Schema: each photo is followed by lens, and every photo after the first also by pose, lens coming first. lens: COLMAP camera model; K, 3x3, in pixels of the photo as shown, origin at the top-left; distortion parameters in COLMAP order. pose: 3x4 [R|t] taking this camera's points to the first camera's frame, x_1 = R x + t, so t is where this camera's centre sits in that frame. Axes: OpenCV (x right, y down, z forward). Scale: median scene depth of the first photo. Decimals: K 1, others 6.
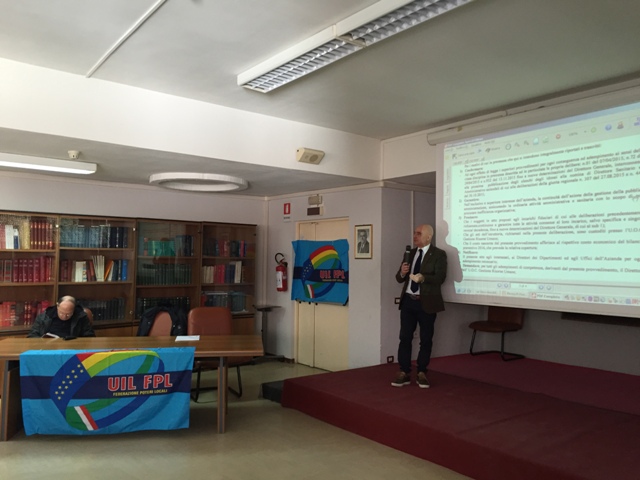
lens RADIAL K [[539.1, 0, 321.5], [0, 539.1, 234.4], [0, 0, 1]] dist [0.066568, -0.040926]
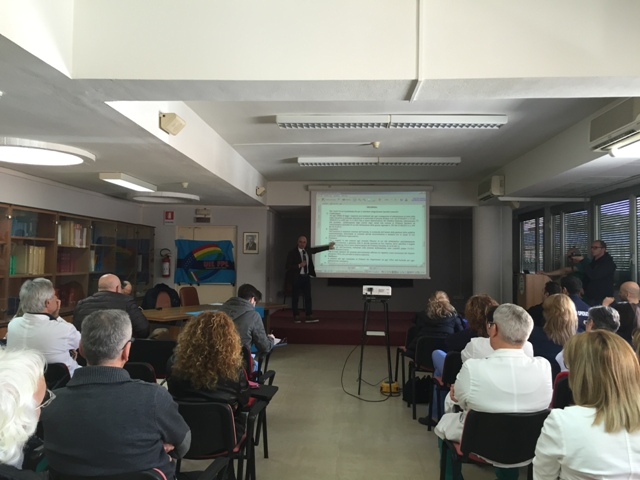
lens RADIAL K [[539.1, 0, 319.6], [0, 539.1, 238.0], [0, 0, 1]] dist [0.066568, -0.040926]
pose [[0.672096, 0.025155, 0.740037, -1.126406], [-0.043182, 0.999053, 0.005259, -0.020785], [-0.739204, -0.035491, 0.672546, -0.247455]]
